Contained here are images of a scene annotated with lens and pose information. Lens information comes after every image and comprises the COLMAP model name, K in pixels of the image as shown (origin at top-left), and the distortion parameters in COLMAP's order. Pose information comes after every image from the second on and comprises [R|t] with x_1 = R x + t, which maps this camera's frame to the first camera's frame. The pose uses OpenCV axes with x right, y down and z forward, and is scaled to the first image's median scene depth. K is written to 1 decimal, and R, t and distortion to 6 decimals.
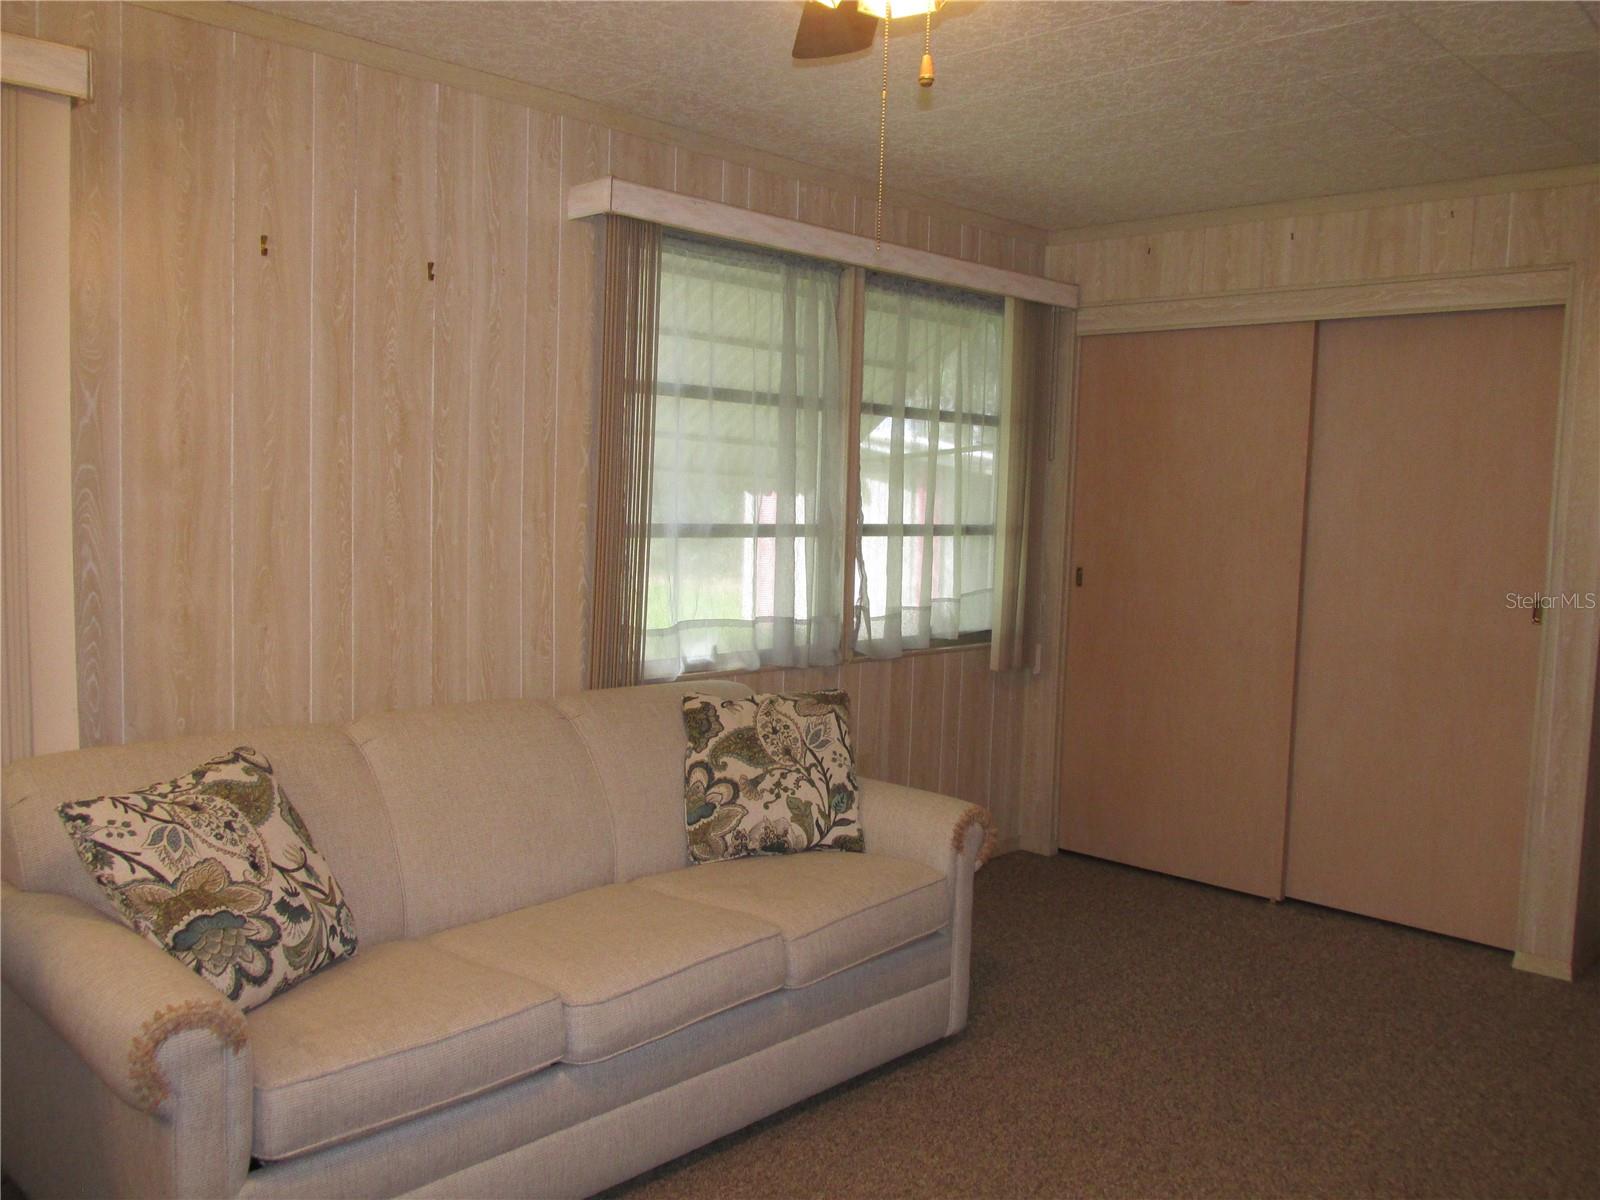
lens RADIAL K [[1344.1, 0, 800.6], [0, 1344.1, 605.0], [0, 0, 1]] dist [-0.033378, 0.012842]
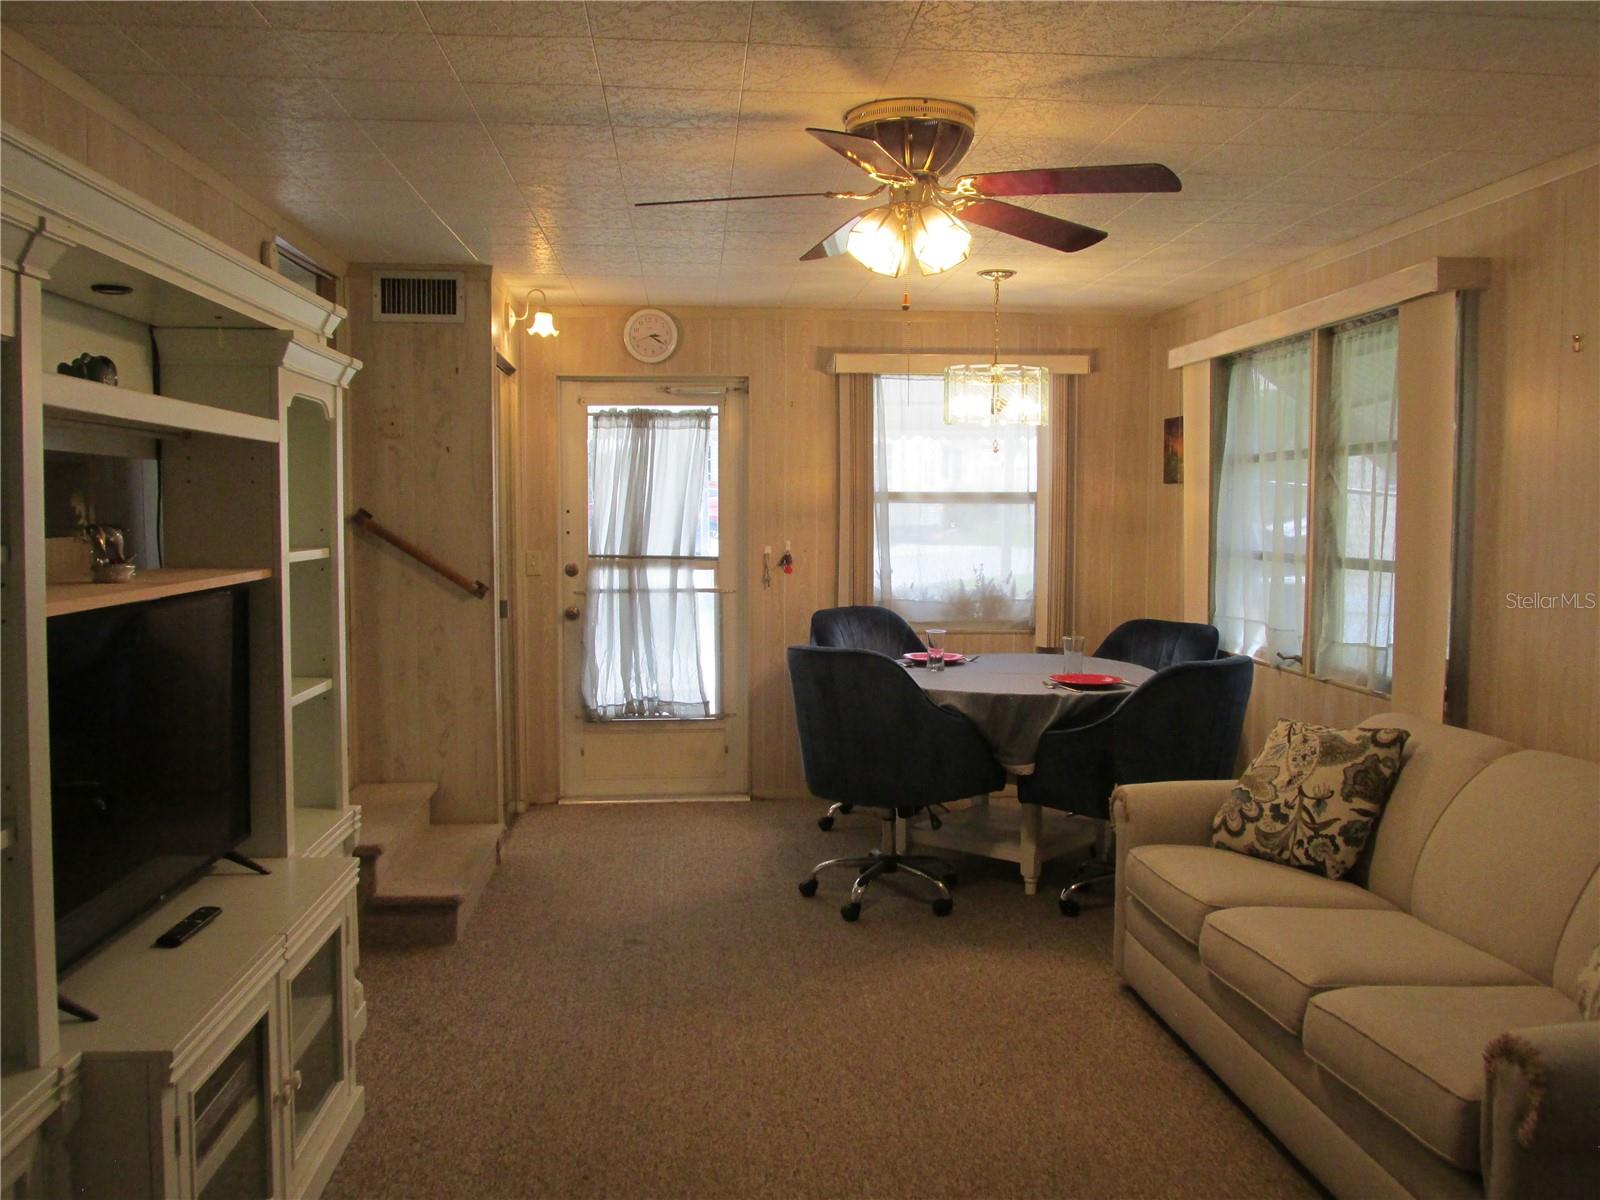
lens RADIAL K [[1344.1, 0, 812.4], [0, 1344.1, 584.5], [0, 0, 1]] dist [-0.033378, 0.012842]
pose [[-0.657000, 0.012319, -0.753790, 1.140979], [-0.084058, 0.992435, 0.089484, -0.129004], [0.749190, 0.122153, -0.650994, 1.565853]]
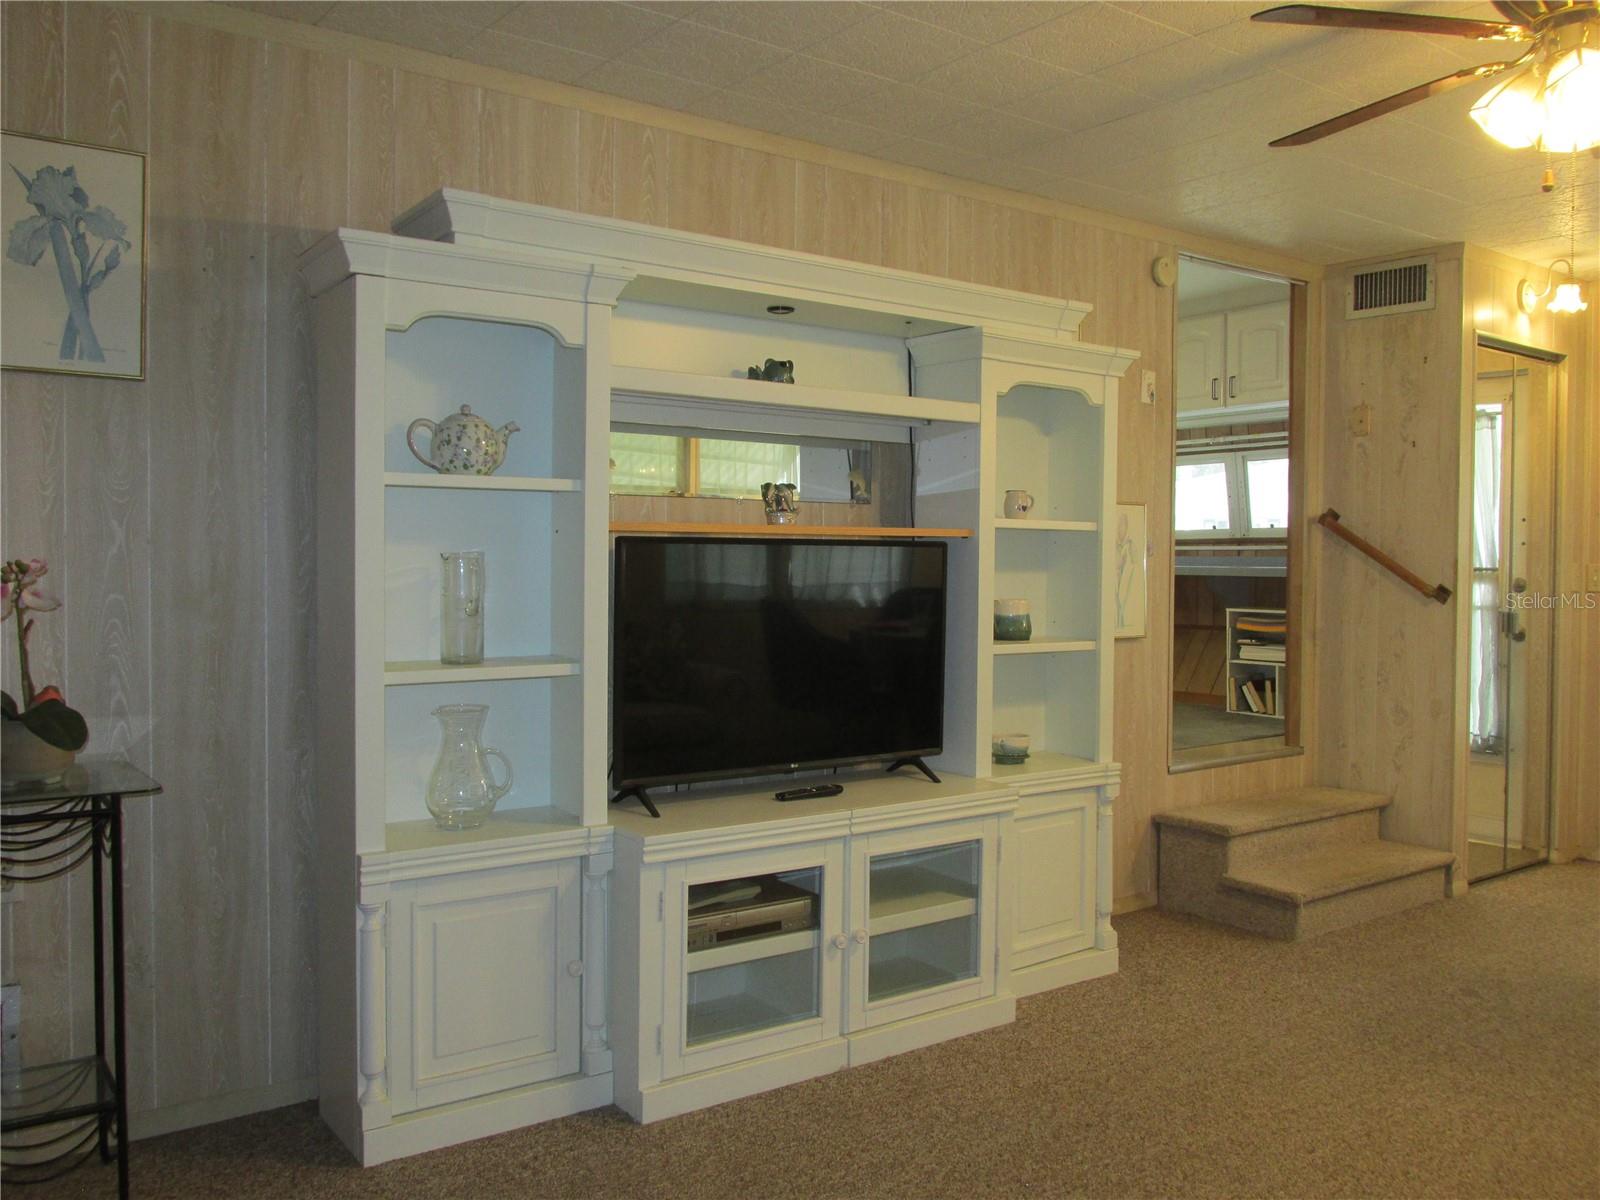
lens RADIAL K [[1344.1, 0, 793.9], [0, 1344.1, 584.9], [0, 0, 1]] dist [-0.033378, 0.012842]
pose [[-0.984665, -0.043161, 0.169031, 0.458942], [-0.025308, 0.994003, 0.106386, -0.080795], [-0.172609, 0.100477, -0.979852, 1.872067]]
